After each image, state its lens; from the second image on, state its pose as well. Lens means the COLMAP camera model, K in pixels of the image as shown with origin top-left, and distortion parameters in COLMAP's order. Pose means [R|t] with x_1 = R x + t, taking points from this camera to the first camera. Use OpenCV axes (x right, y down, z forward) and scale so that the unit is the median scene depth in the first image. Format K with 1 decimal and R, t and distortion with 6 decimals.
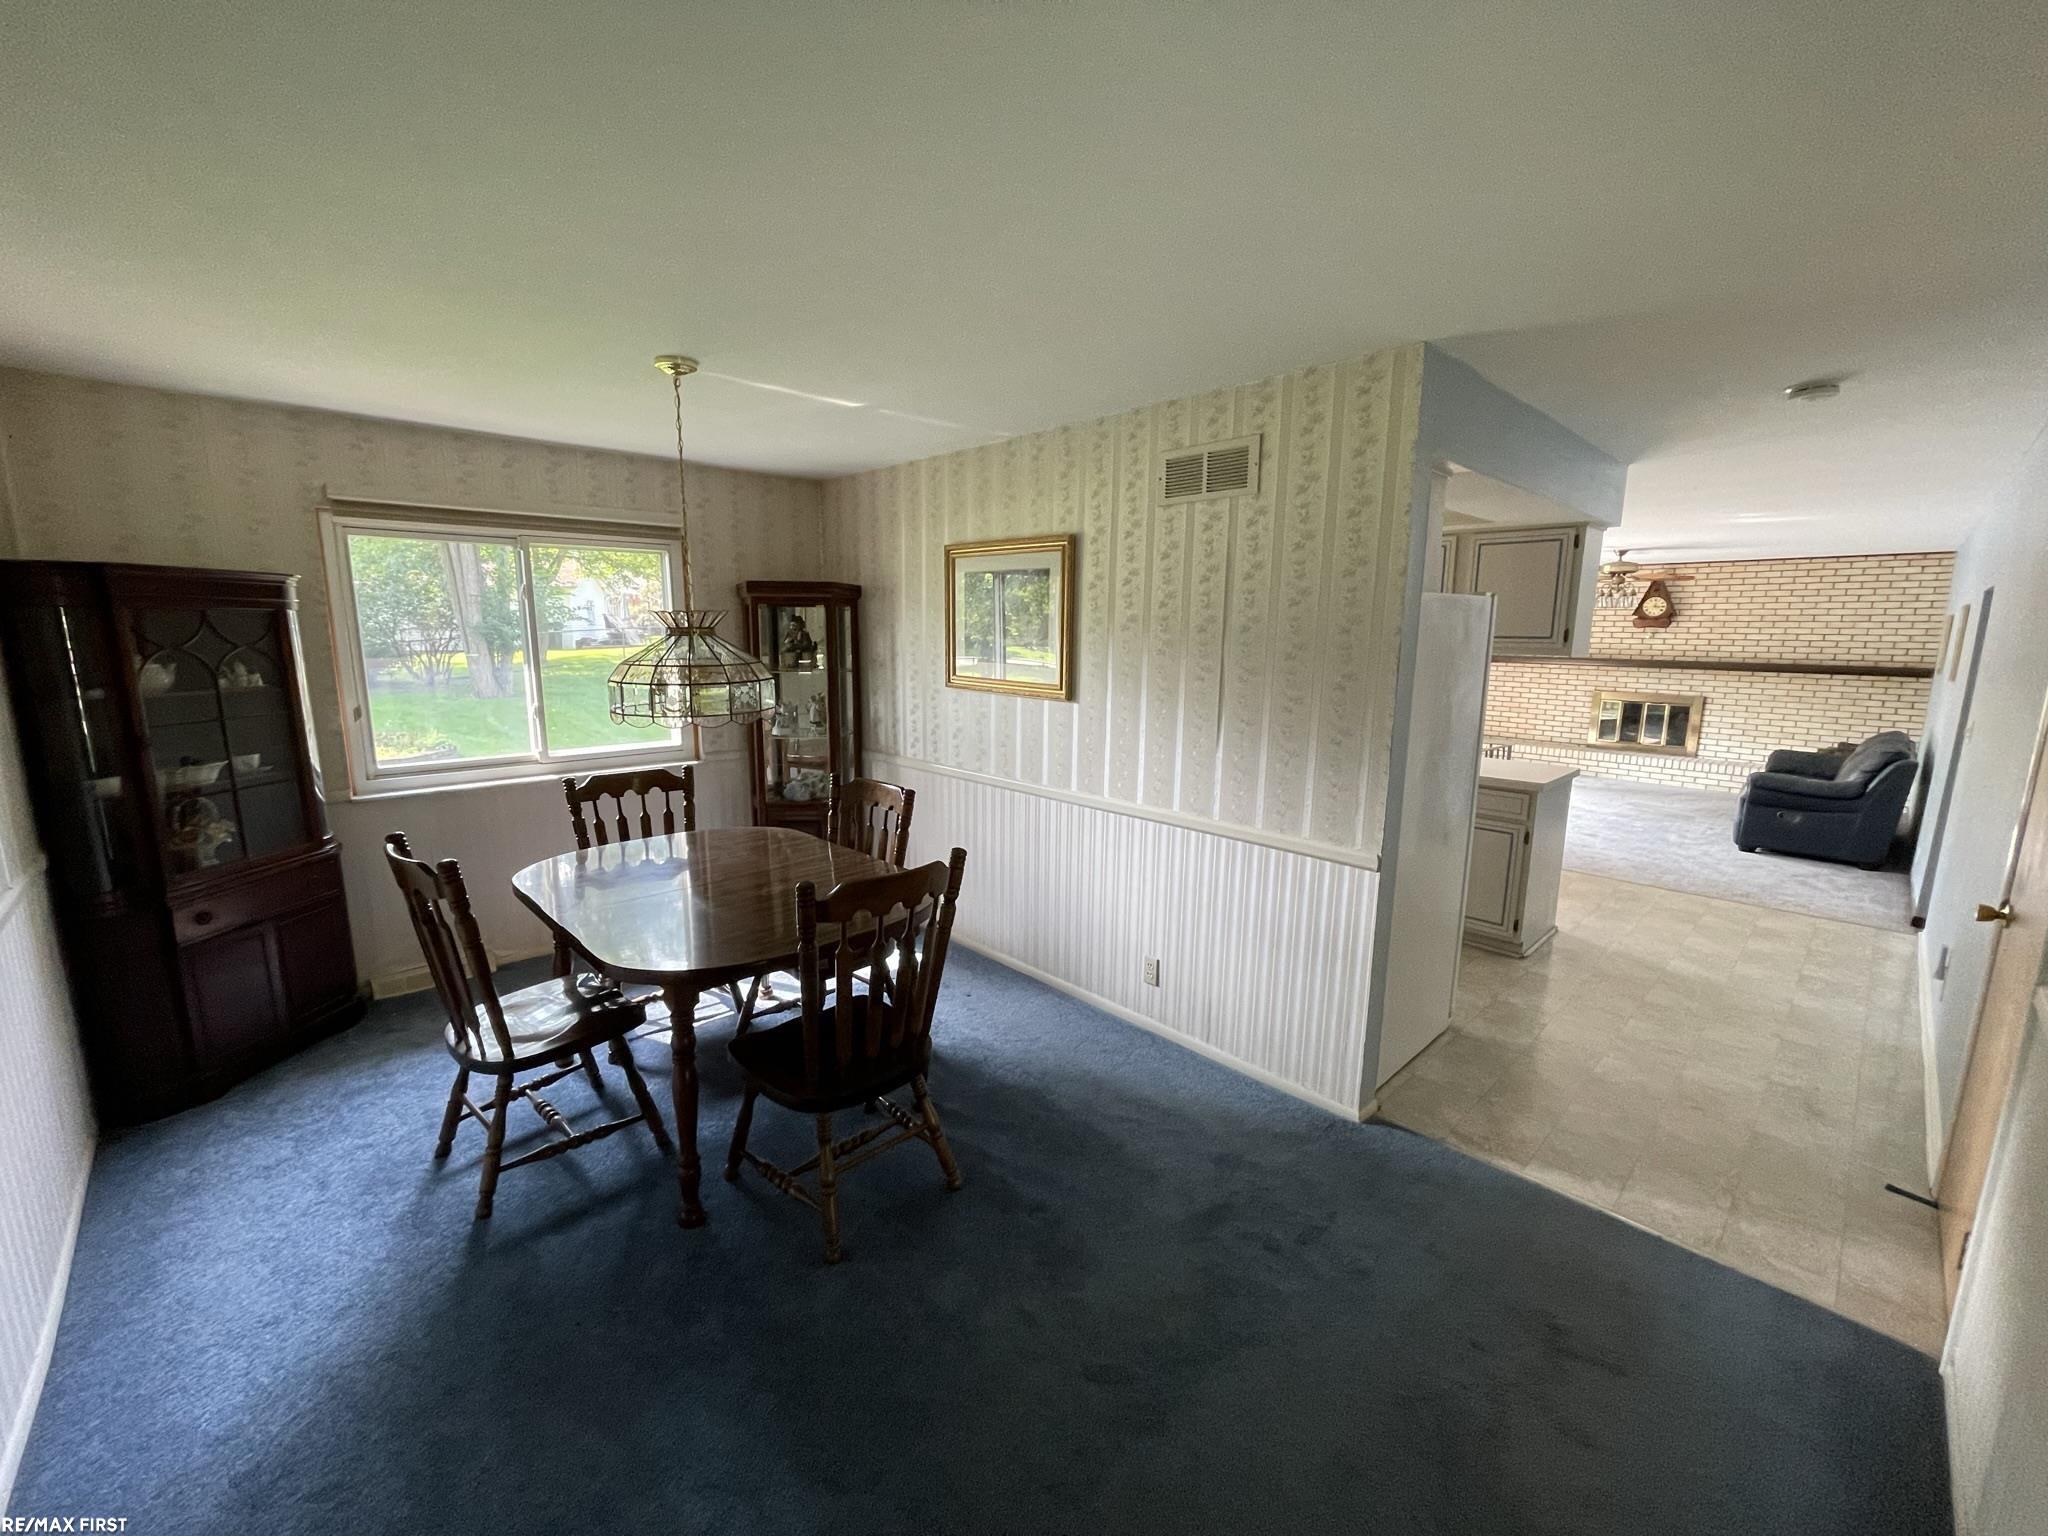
lens RADIAL K [[826.2, 0, 1017.6], [0, 826.2, 772.1], [0, 0, 1]] dist [-0.002953, -0.000233]
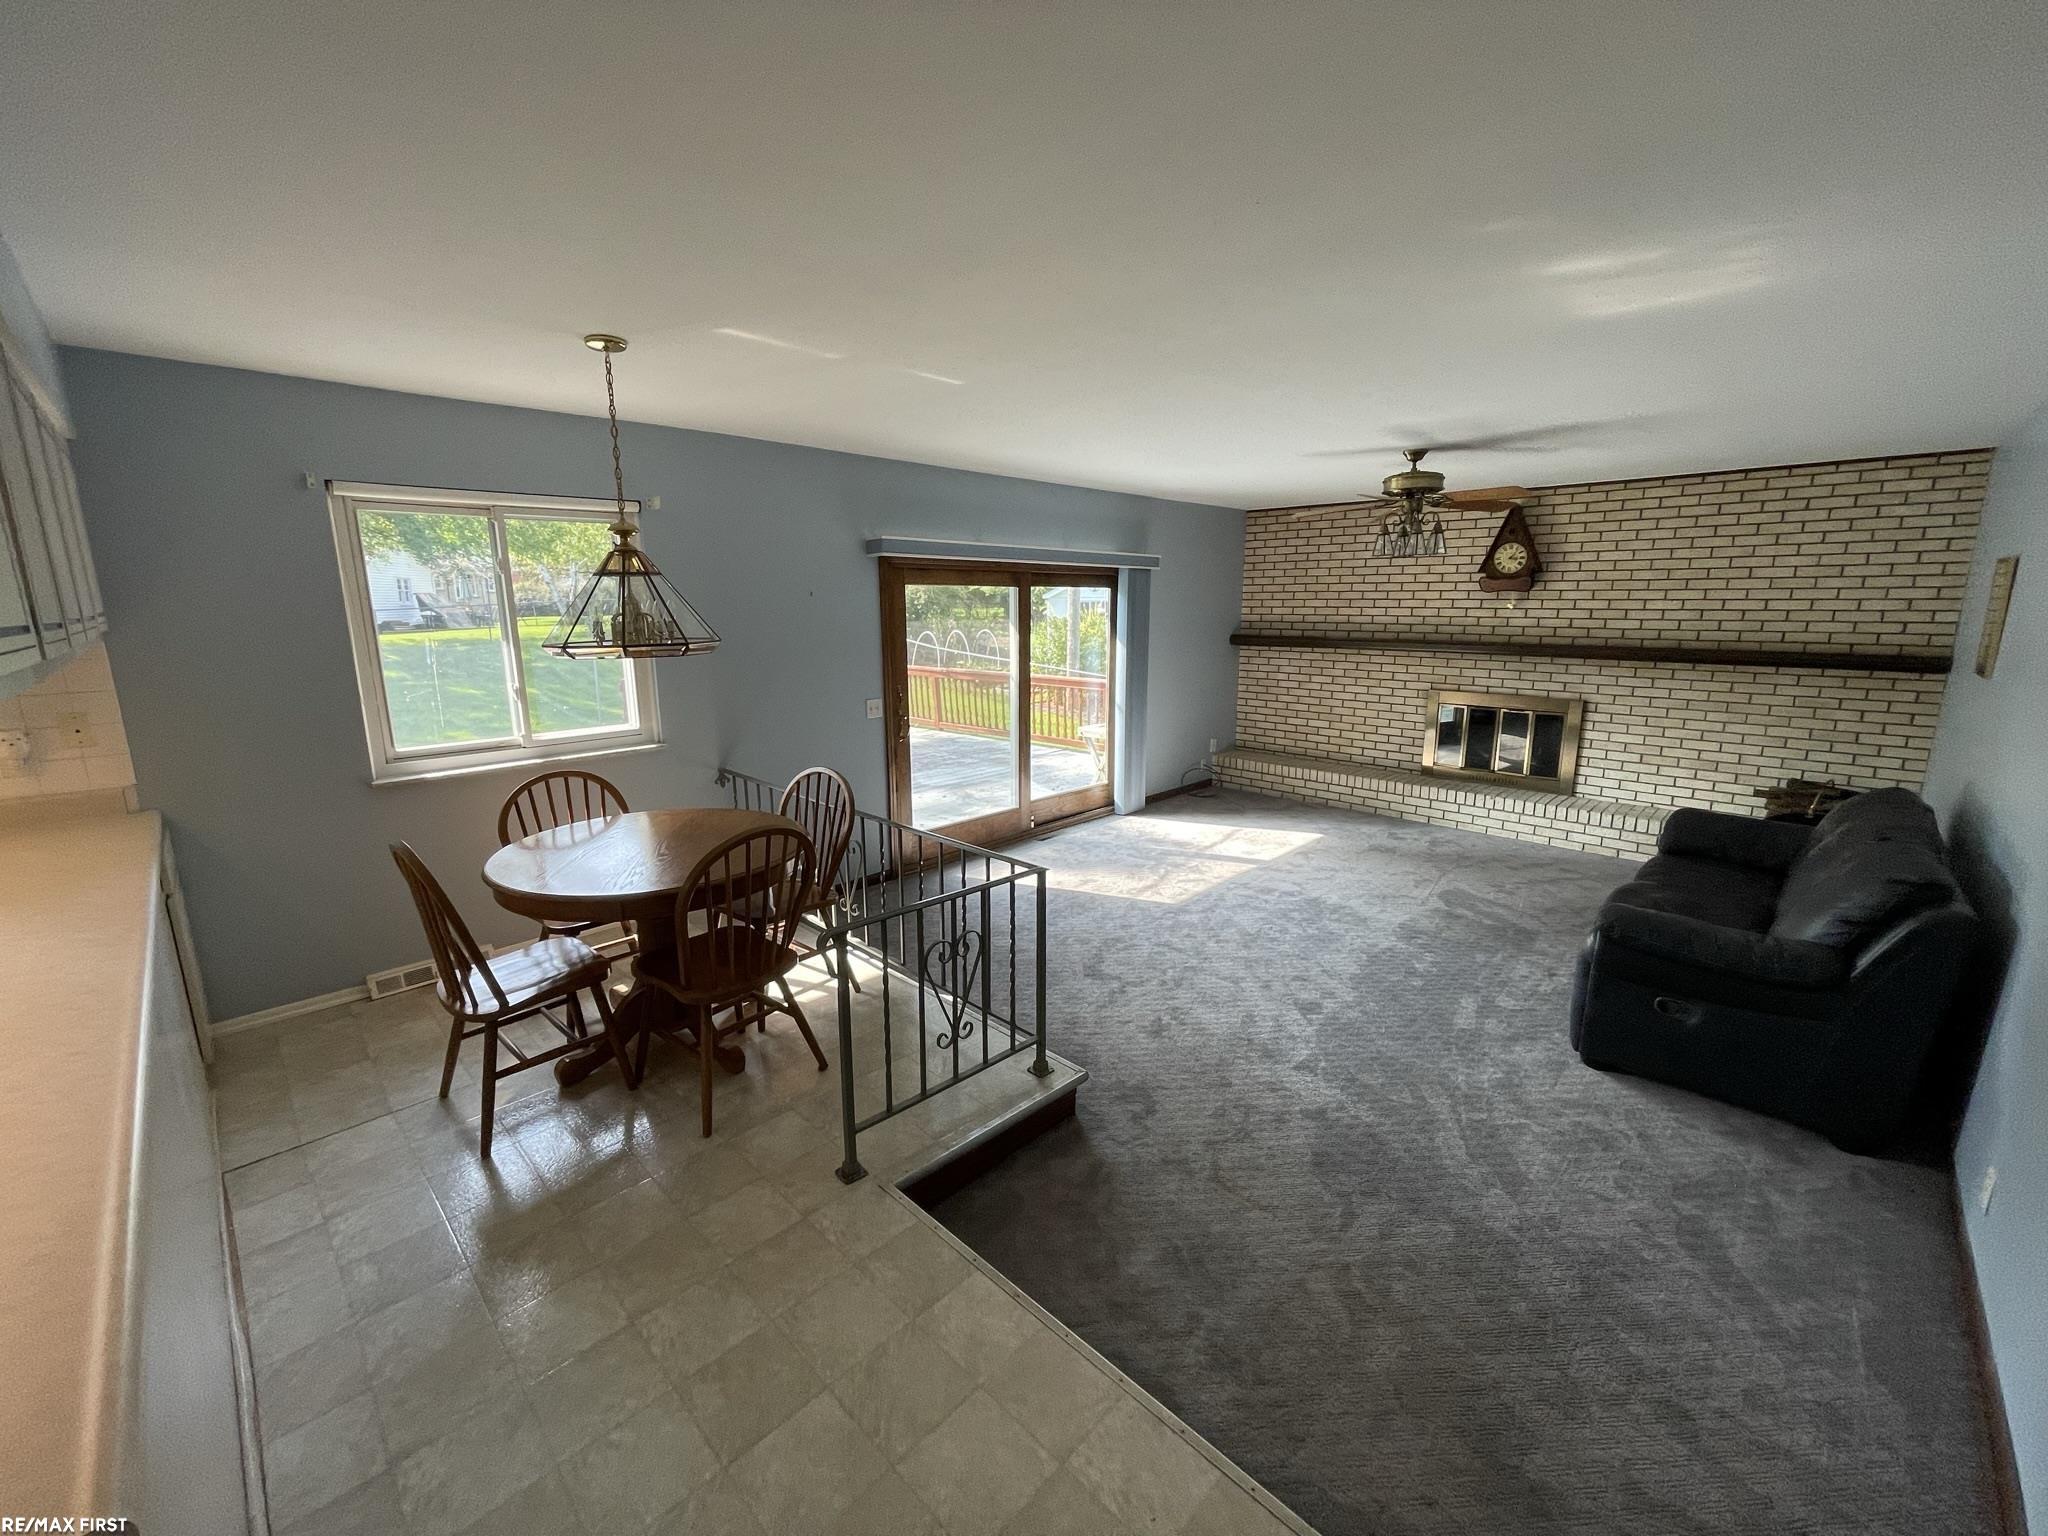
lens RADIAL K [[826.2, 0, 1029.3], [0, 826.2, 776.9], [0, 0, 1]] dist [-0.002953, -0.000233]
pose [[0.999110, -0.019950, 0.037161, 0.399158], [0.018620, 0.999186, 0.035780, -0.066205], [-0.037845, -0.035056, 0.998669, 0.398525]]
